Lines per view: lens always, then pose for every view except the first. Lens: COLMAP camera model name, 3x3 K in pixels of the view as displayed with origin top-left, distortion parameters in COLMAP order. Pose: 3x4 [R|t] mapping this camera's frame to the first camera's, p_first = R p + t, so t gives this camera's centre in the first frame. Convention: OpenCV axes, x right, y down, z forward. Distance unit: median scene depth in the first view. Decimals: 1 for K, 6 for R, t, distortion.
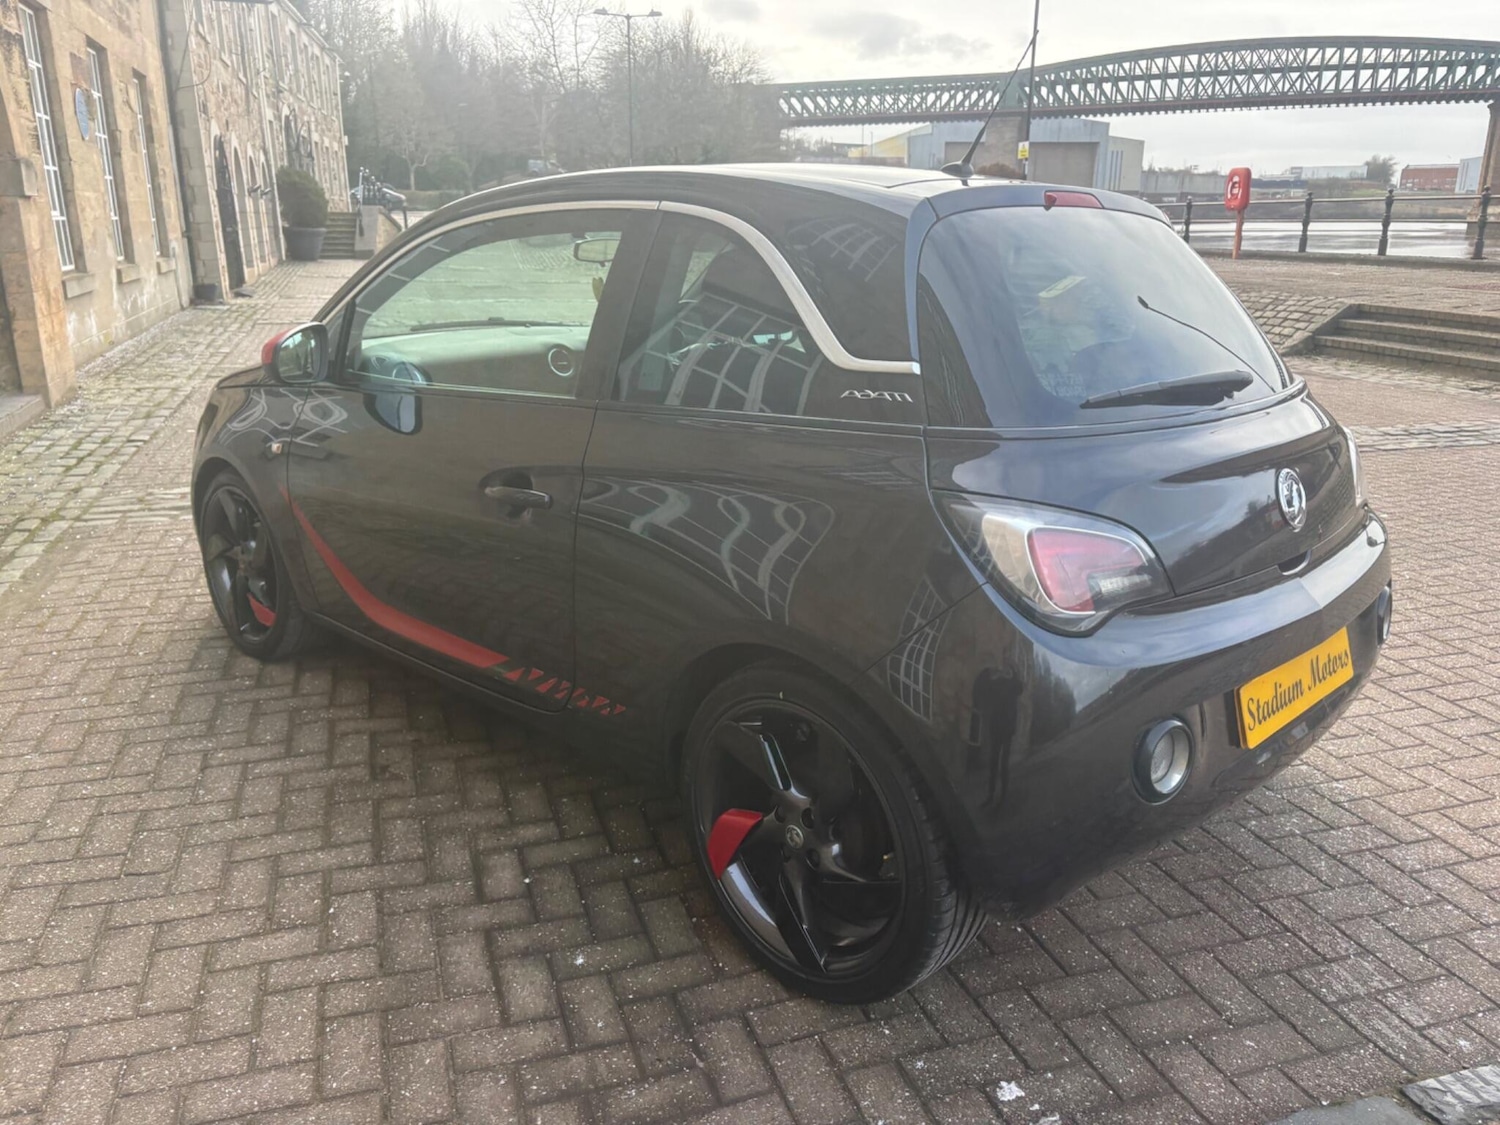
lens RADIAL K [[1129.5, 0, 765.7], [0, 1129.5, 554.7], [0, 0, 1]] dist [0.037764, -0.034170]
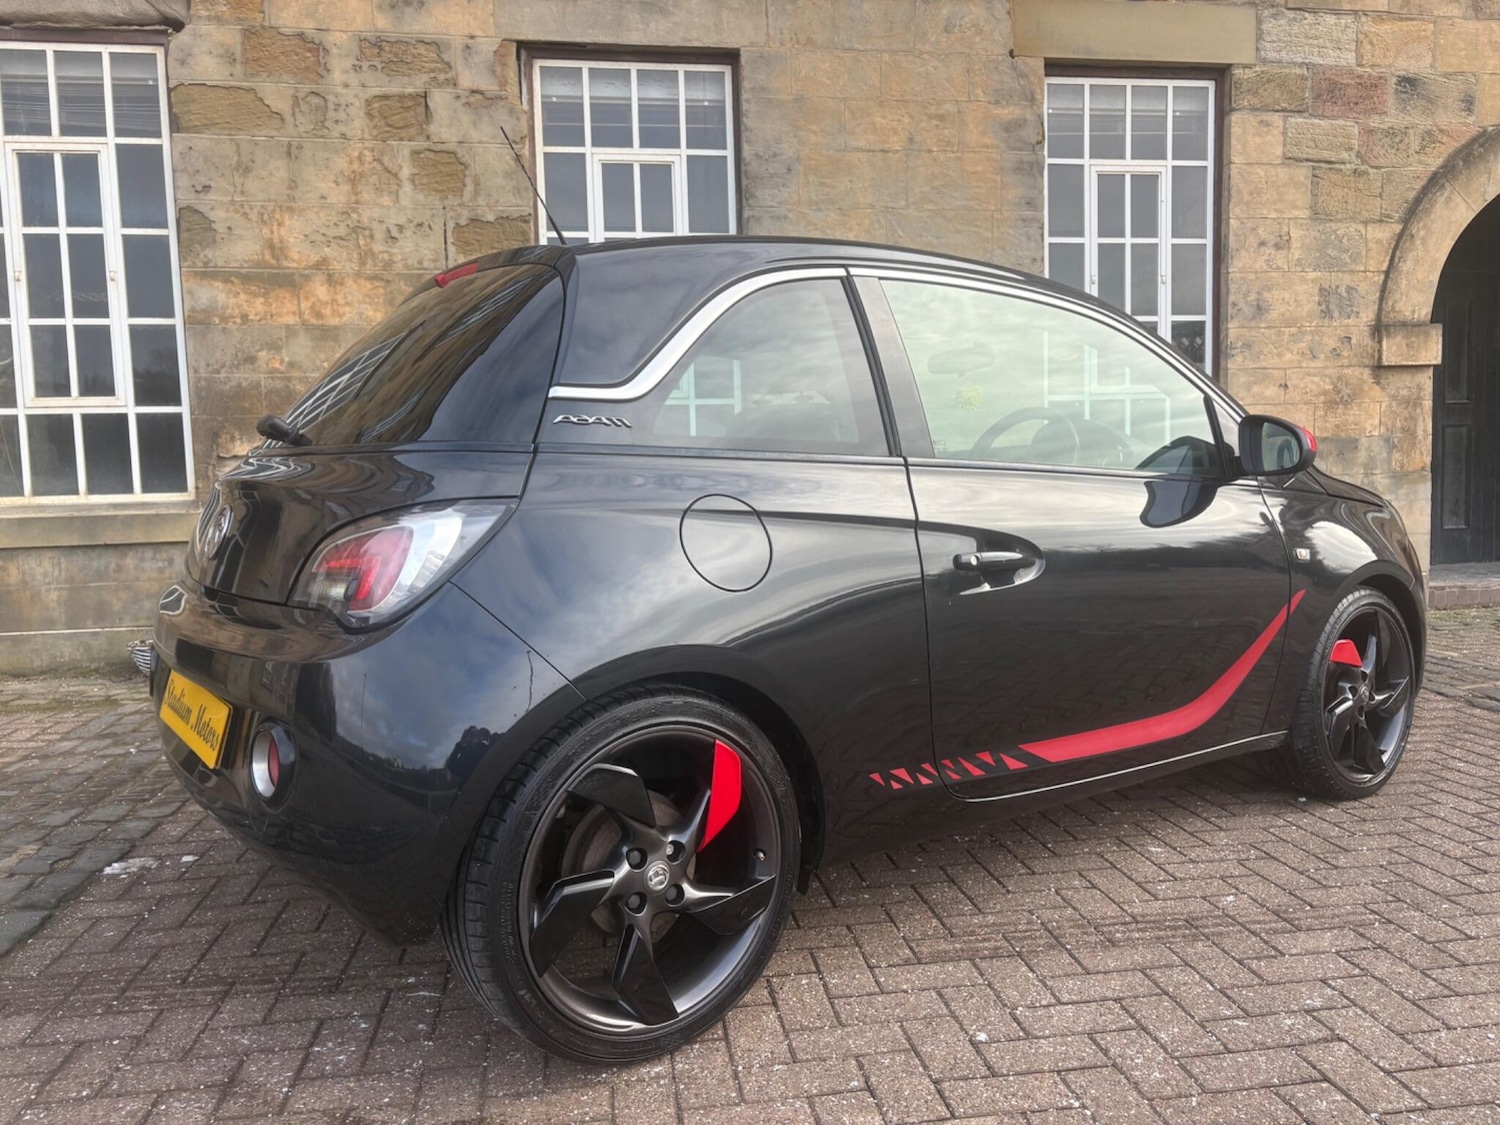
lens RADIAL K [[1128.3, 0, 756.5], [0, 1128.3, 560.4], [0, 0, 1]] dist [0.026434, -0.005011]
pose [[-0.168745, 0.074211, -0.982862, 1.318120], [-0.252694, 0.960578, 0.115913, -0.258878], [0.952718, 0.267923, -0.143340, 1.522226]]
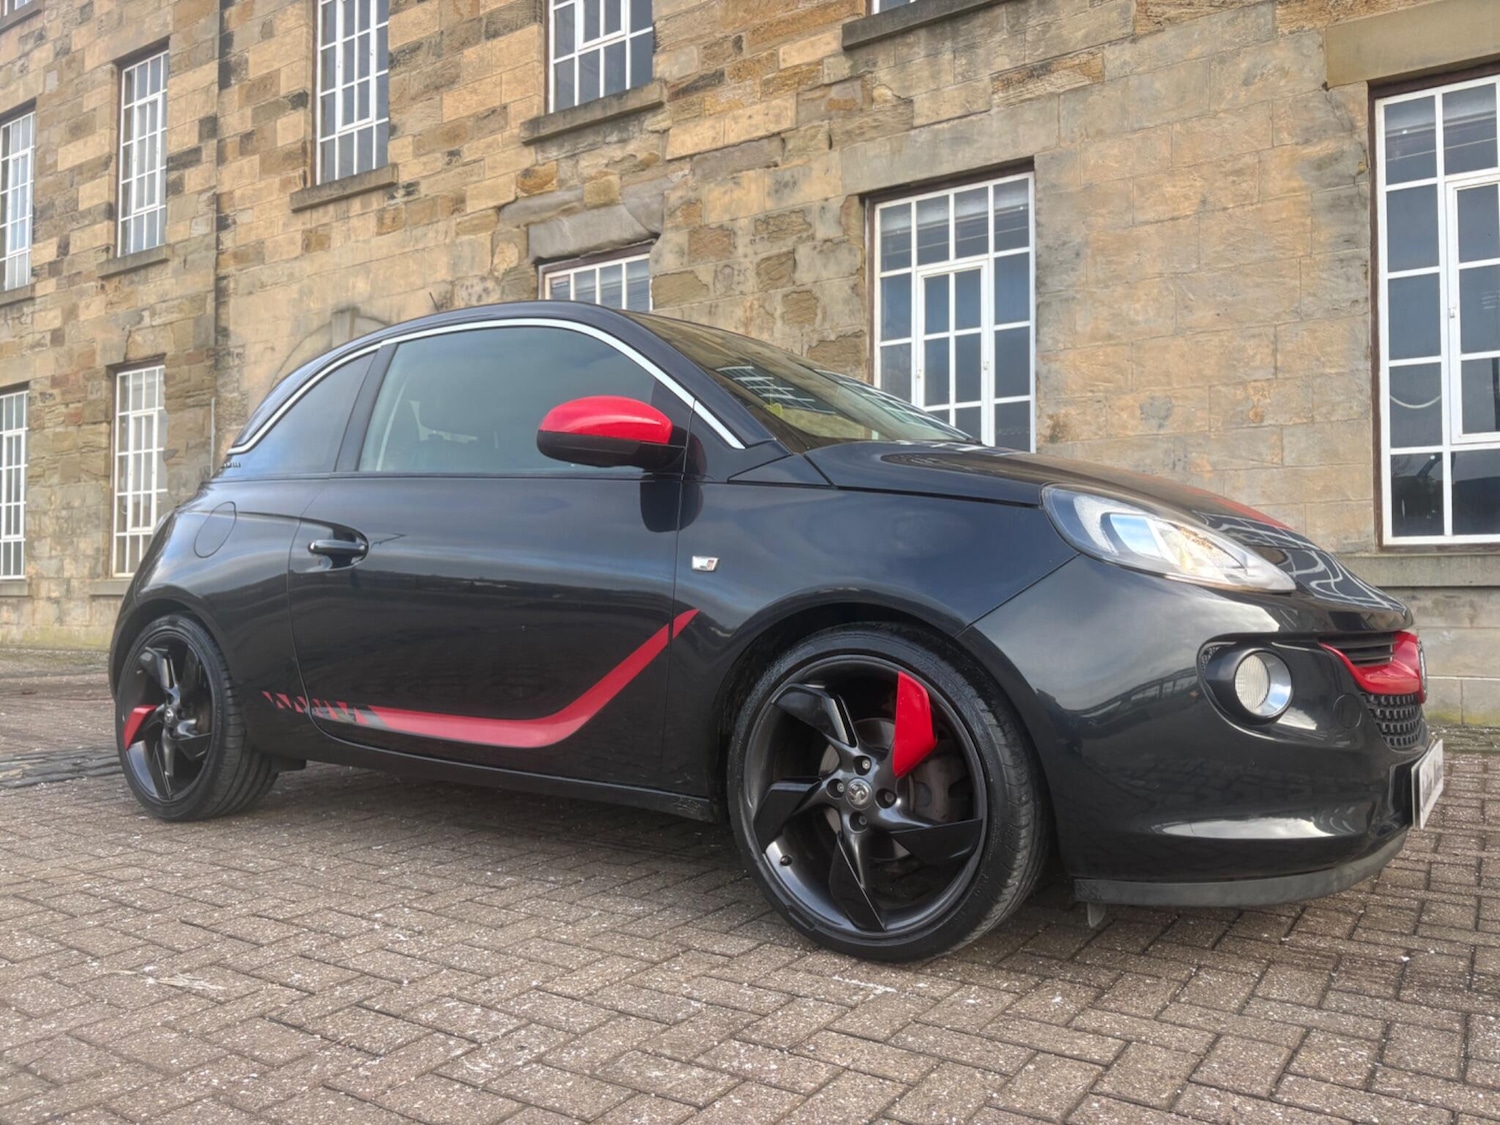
lens RADIAL K [[1129.5, 0, 765.7], [0, 1129.5, 554.7], [0, 0, 1]] dist [0.037764, -0.034170]
pose [[-0.781093, -0.027319, -0.623817, 0.956028], [-0.177774, 0.967427, 0.180227, -0.503017], [0.598574, 0.251673, -0.760507, 2.840525]]
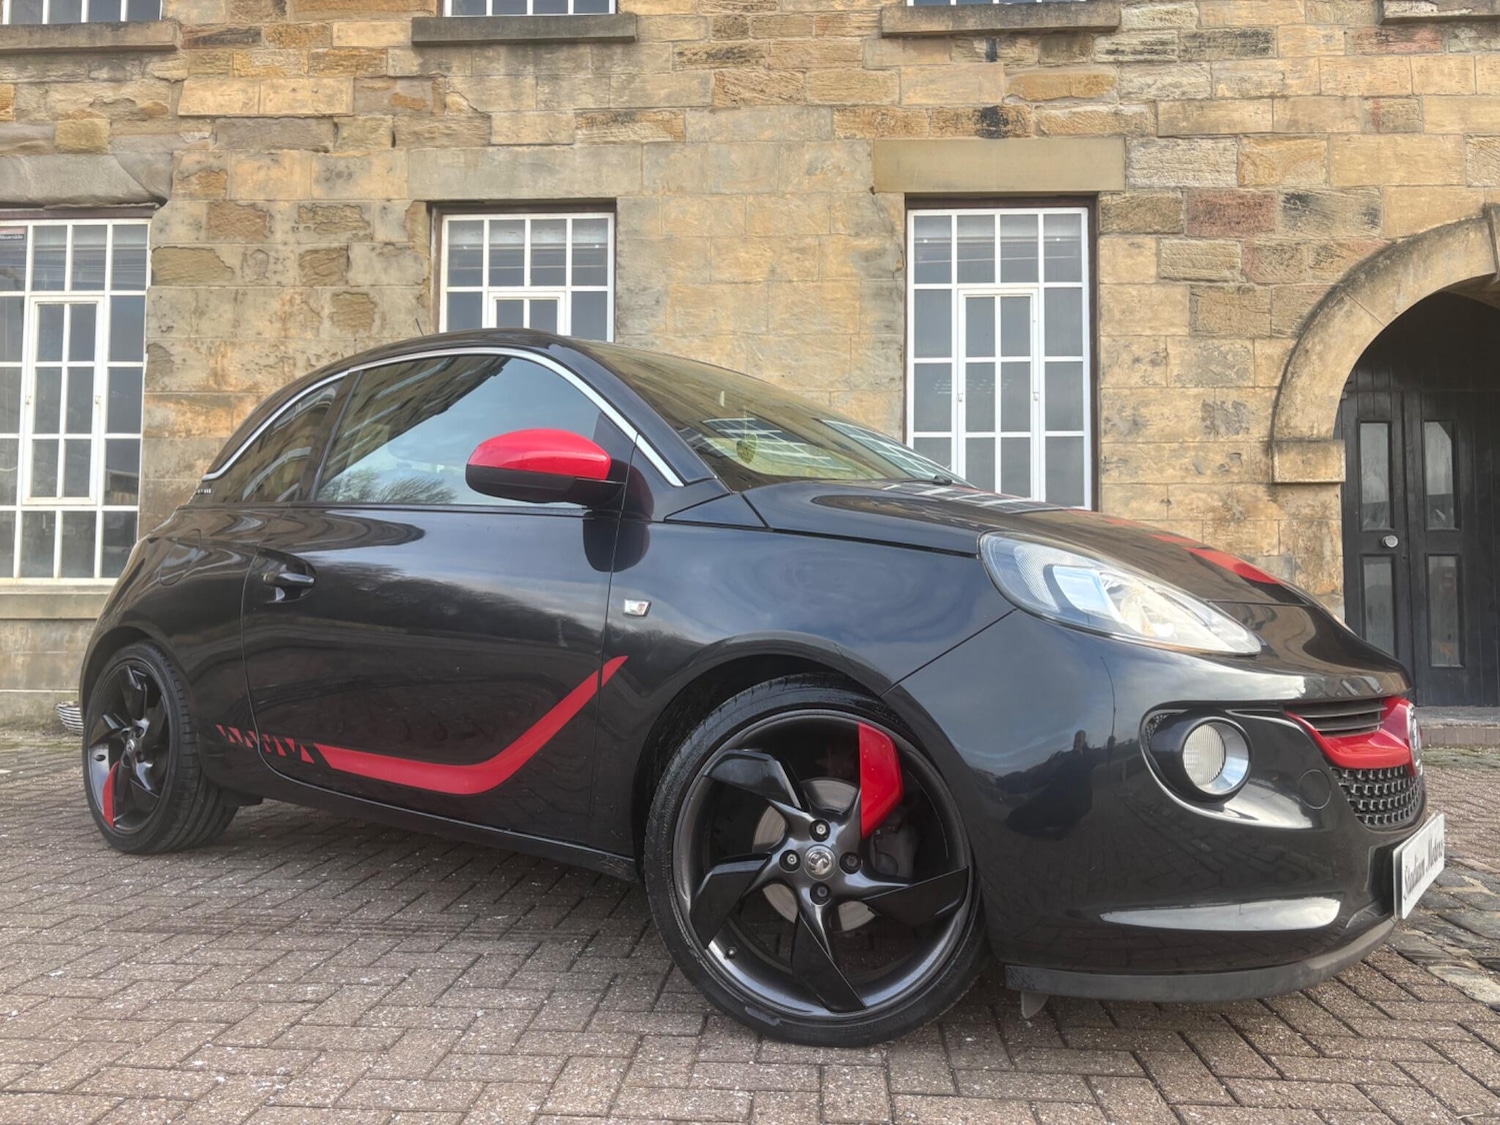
lens RADIAL K [[1126.4, 0, 752.0], [0, 1126.4, 558.8], [0, 0, 1]] dist [0.022563, 0.007981]
pose [[-0.375868, -0.060435, -0.924700, 1.183719], [-0.267737, 0.962397, 0.045929, -0.410921], [0.887153, 0.264840, -0.377915, 2.469490]]
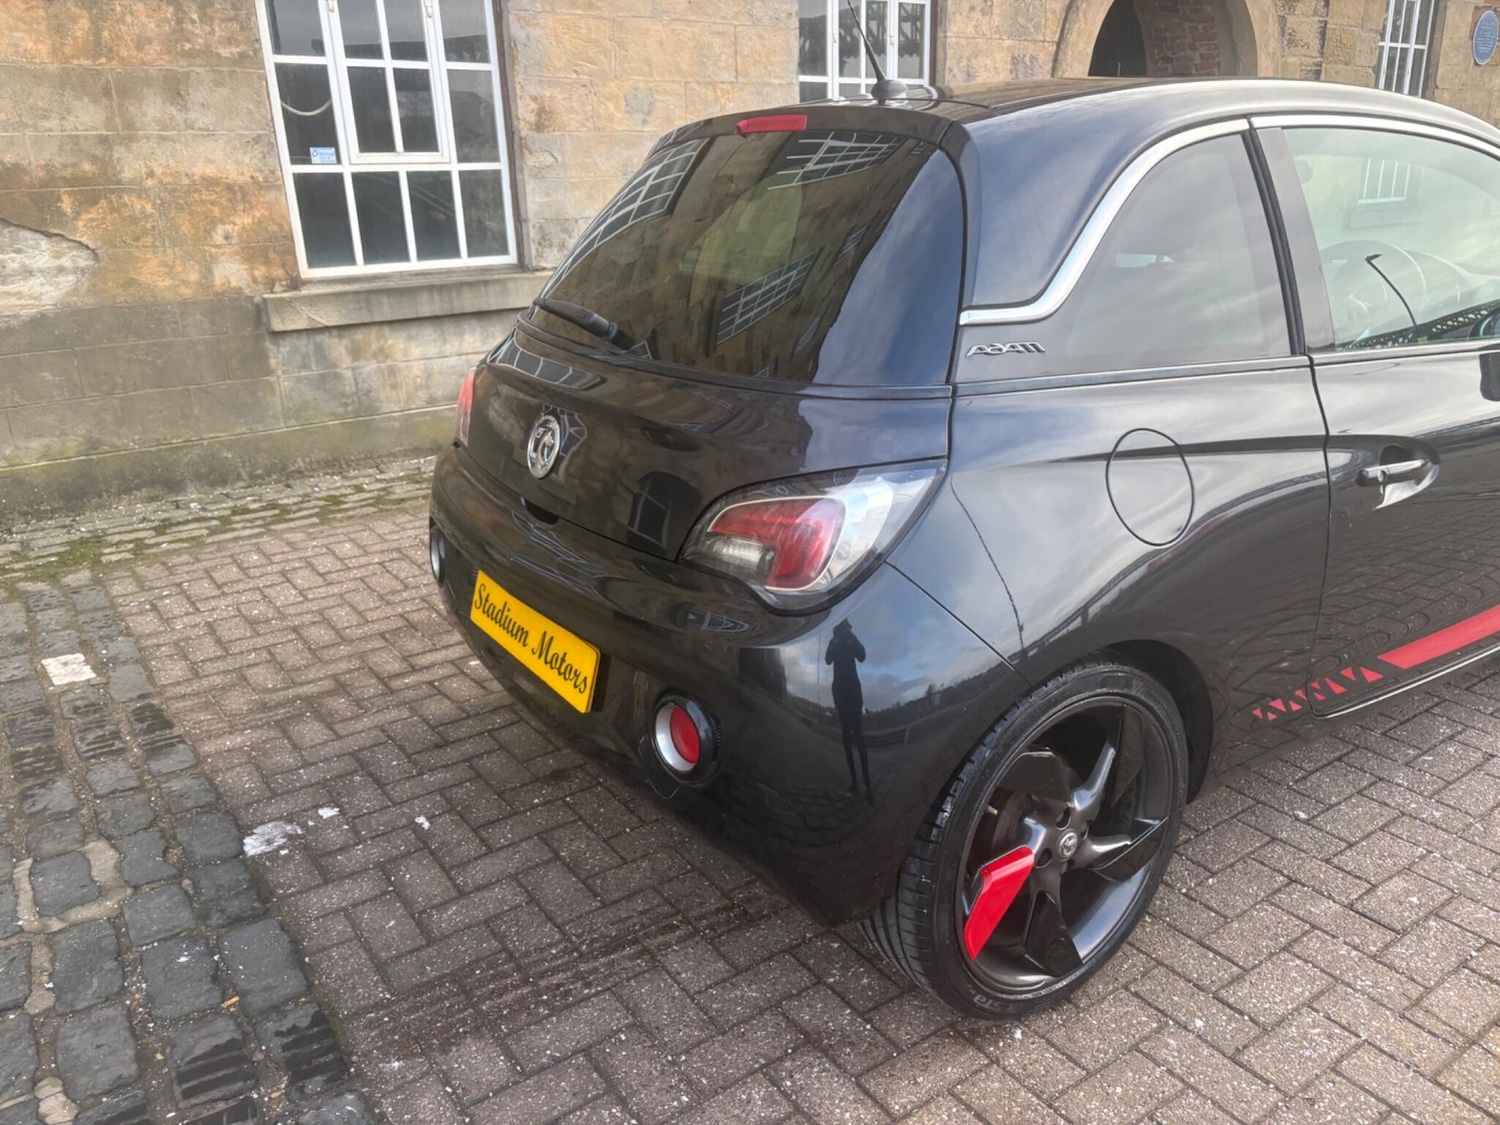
lens RADIAL K [[1129.5, 0, 765.7], [0, 1129.5, 554.7], [0, 0, 1]] dist [0.037764, -0.034170]
pose [[0.290406, 0.296135, -0.909928, 1.233070], [-0.243054, 0.942550, 0.229180, -0.212538], [0.925521, 0.154606, 0.345699, 0.785286]]
